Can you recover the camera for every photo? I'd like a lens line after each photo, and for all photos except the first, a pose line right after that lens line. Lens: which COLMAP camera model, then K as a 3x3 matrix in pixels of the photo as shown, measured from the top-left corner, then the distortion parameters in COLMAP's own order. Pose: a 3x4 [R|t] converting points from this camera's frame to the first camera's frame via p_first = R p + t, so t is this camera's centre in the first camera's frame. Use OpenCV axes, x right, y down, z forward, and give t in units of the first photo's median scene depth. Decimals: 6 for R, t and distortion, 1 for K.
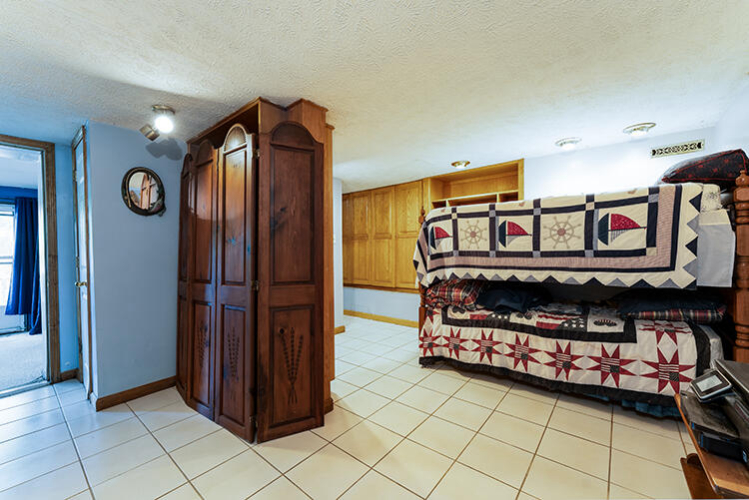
lens RADIAL K [[299.6, 0, 374.5], [0, 299.6, 250.4], [0, 0, 1]] dist [0.002949, 0.000281]
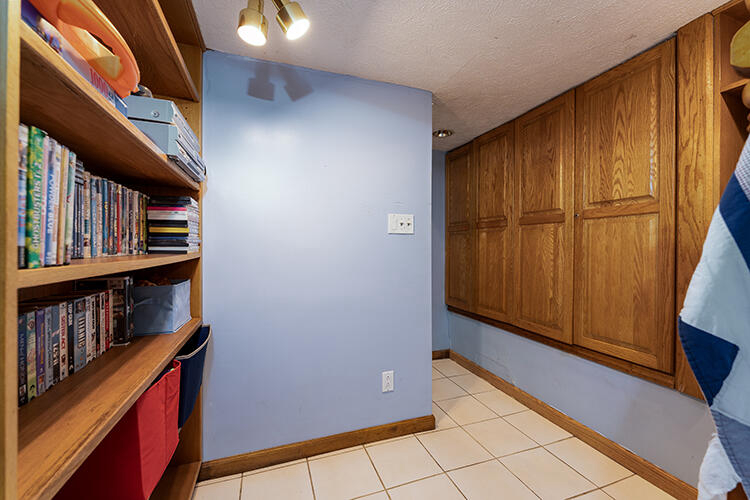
lens RADIAL K [[300.0, 0, 372.9], [0, 300.0, 247.9], [0, 0, 1]] dist [0.002949, 0.000281]
pose [[0.853889, 0.012134, -0.520314, 0.048089], [-0.009814, 0.999926, 0.007214, -0.004440], [0.520362, -0.001054, 0.853945, 0.510187]]
